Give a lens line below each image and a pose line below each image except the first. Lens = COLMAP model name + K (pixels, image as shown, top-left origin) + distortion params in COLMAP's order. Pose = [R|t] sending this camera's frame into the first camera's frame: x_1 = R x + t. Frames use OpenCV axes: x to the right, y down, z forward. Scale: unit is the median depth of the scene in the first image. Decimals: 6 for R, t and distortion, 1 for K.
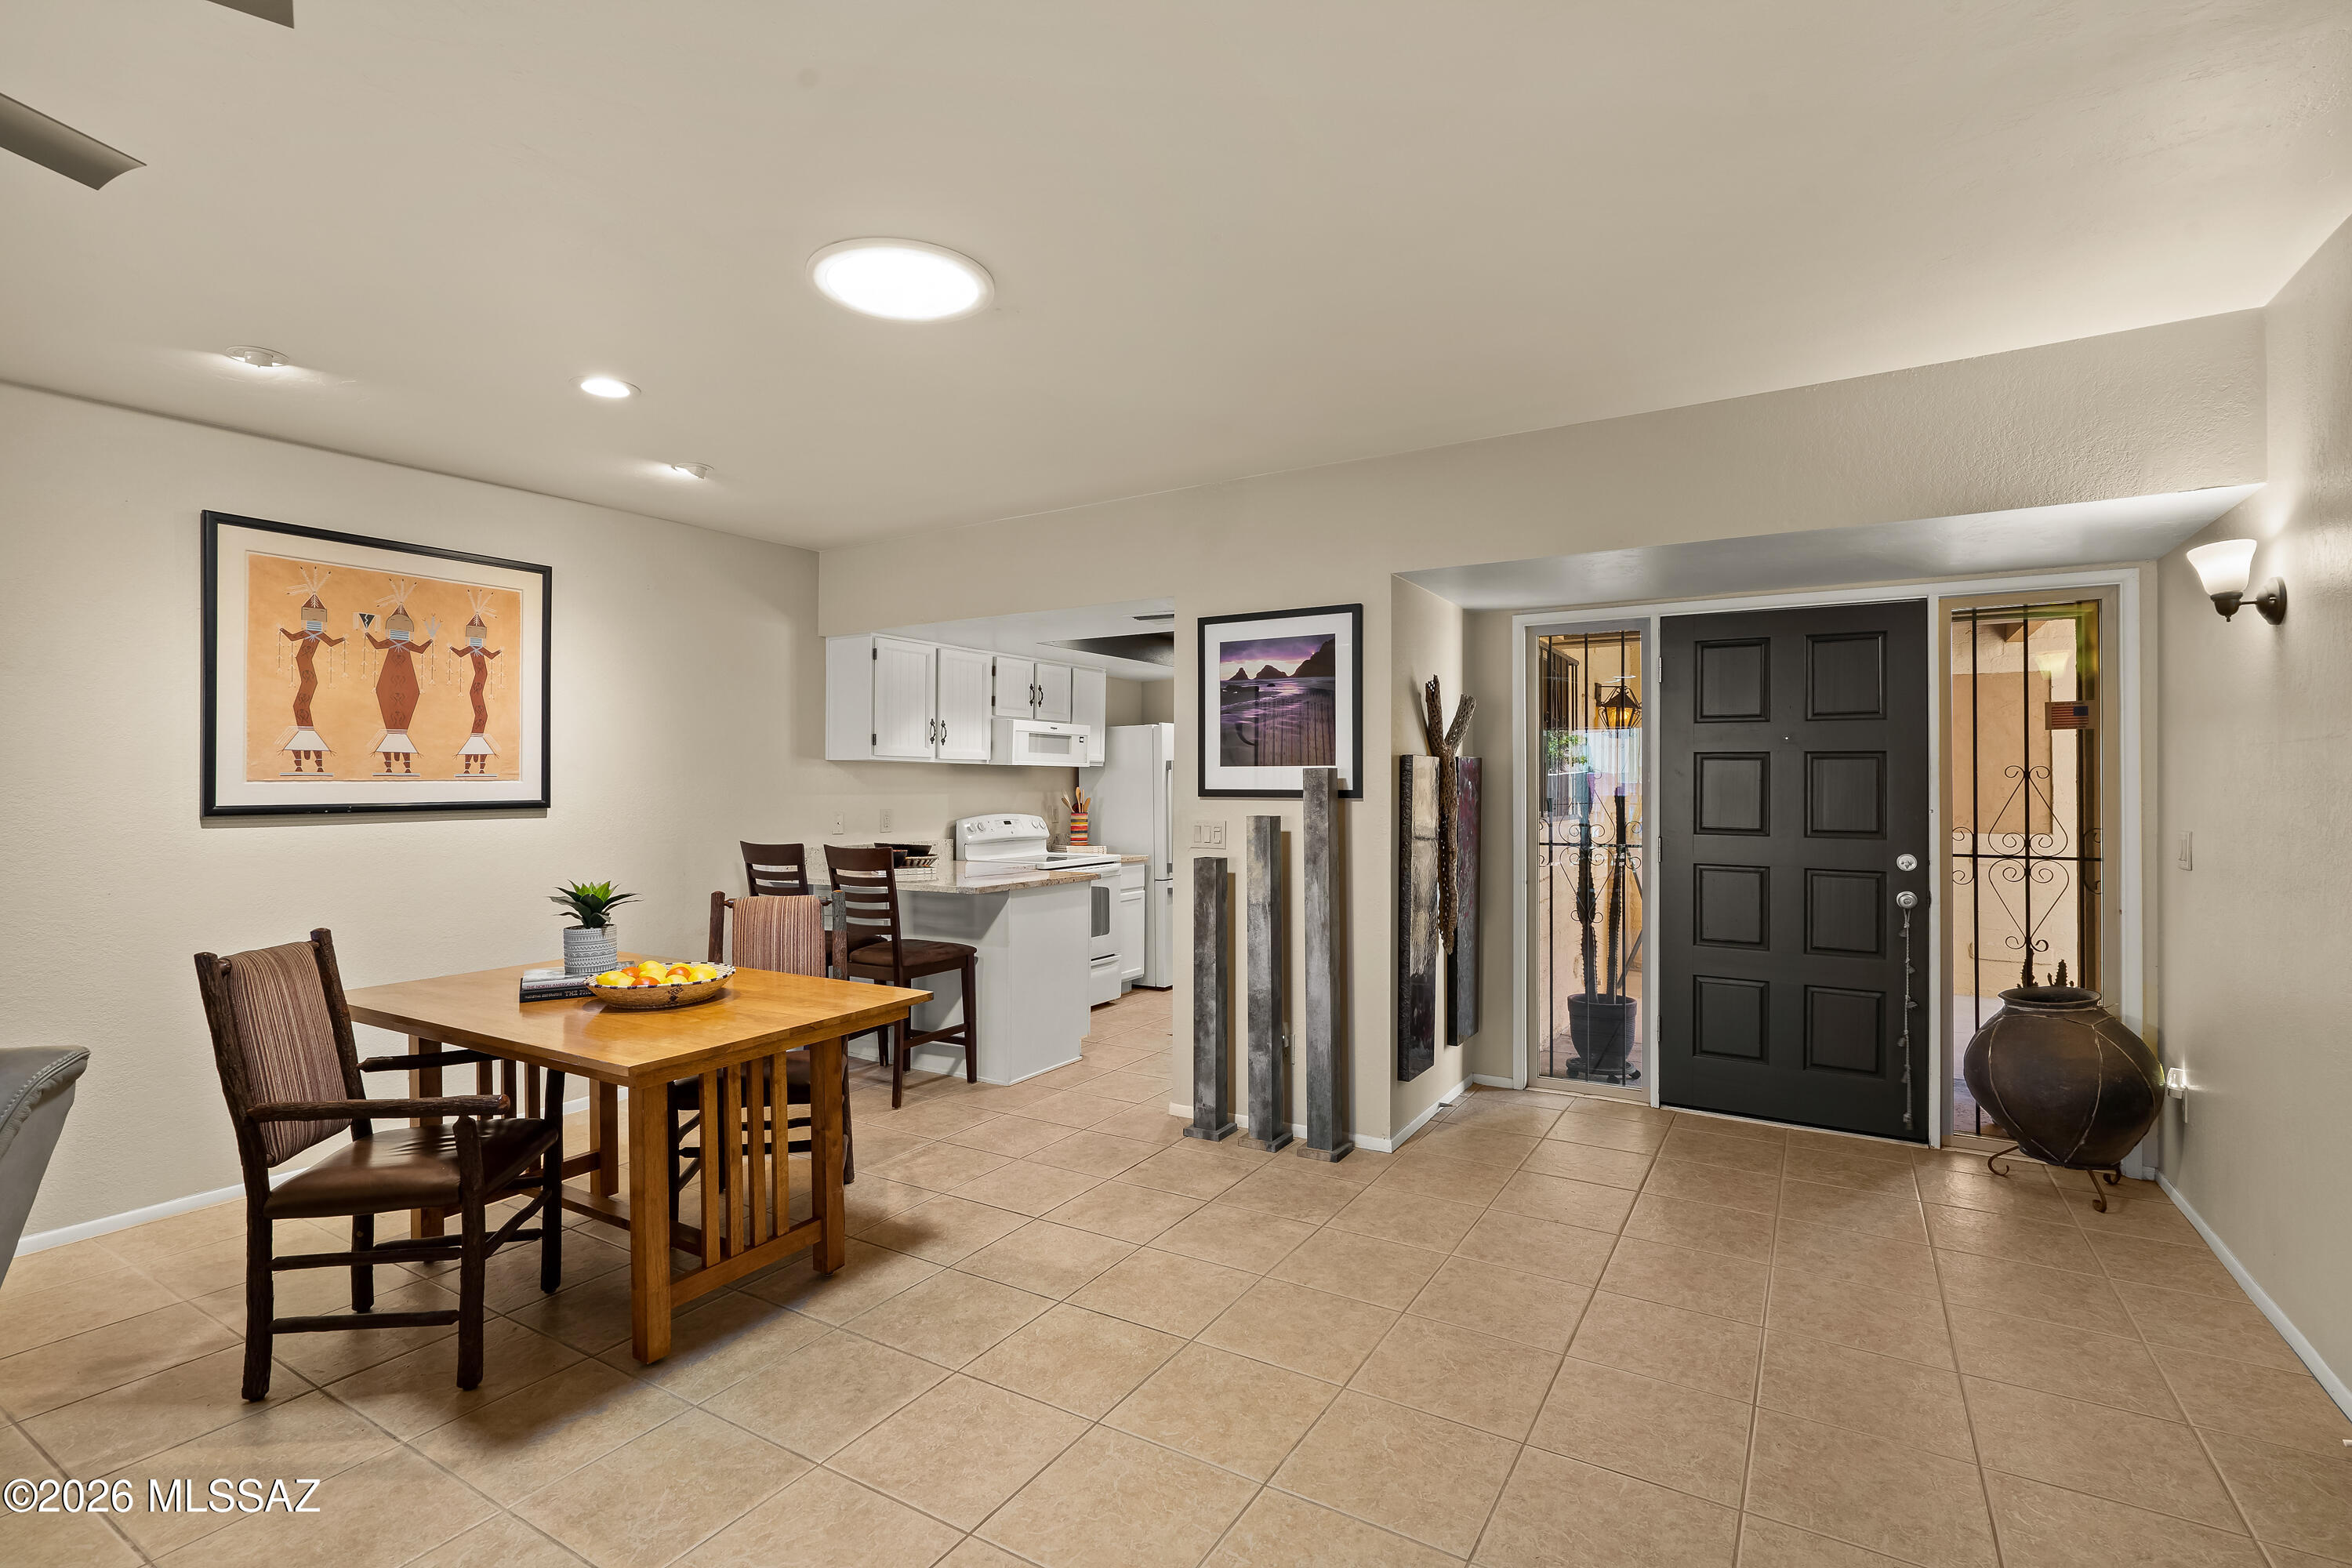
lens RADIAL K [[1077.3, 0, 1166.6], [0, 1077.3, 775.6], [0, 0, 1]] dist [-0.004121, 0.001878]
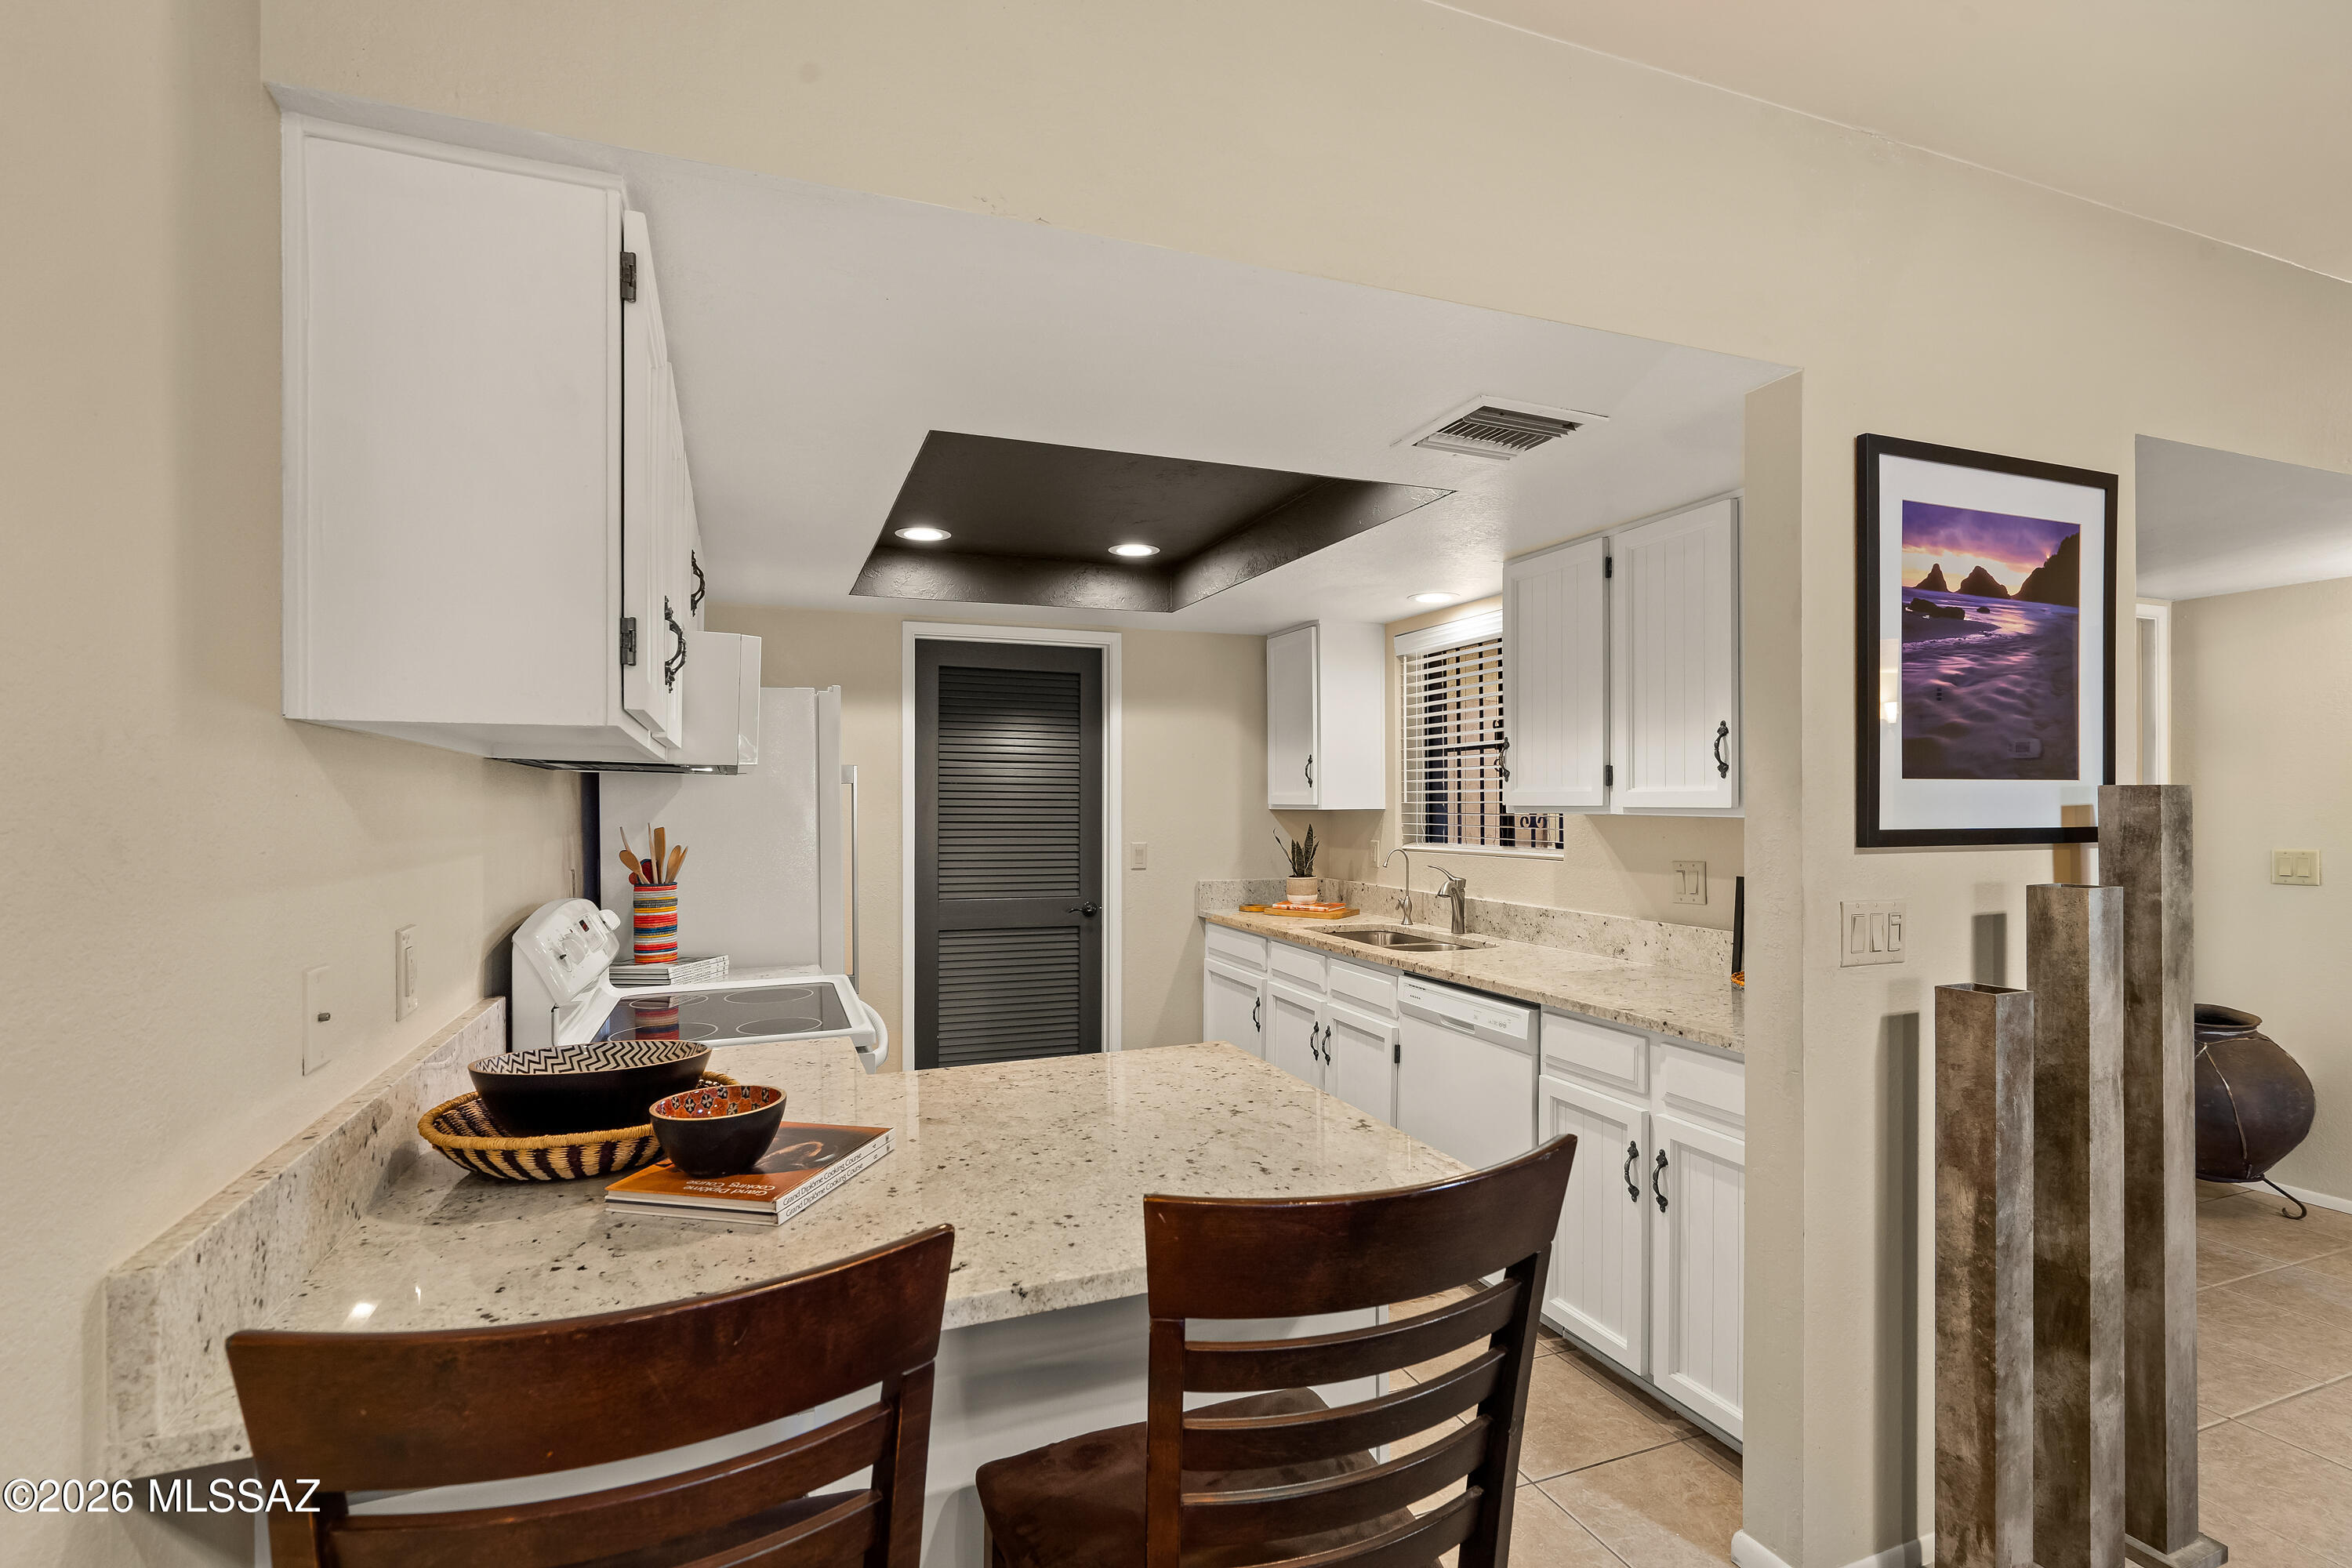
lens RADIAL K [[1077.3, 0, 1165.5], [0, 1077.3, 797.3], [0, 0, 1]] dist [-0.004121, 0.001878]
pose [[0.613706, -0.002306, 0.789532, -0.497030], [-0.003657, 0.999977, 0.005764, -0.002252], [-0.789526, -0.006424, 0.613683, 0.983242]]
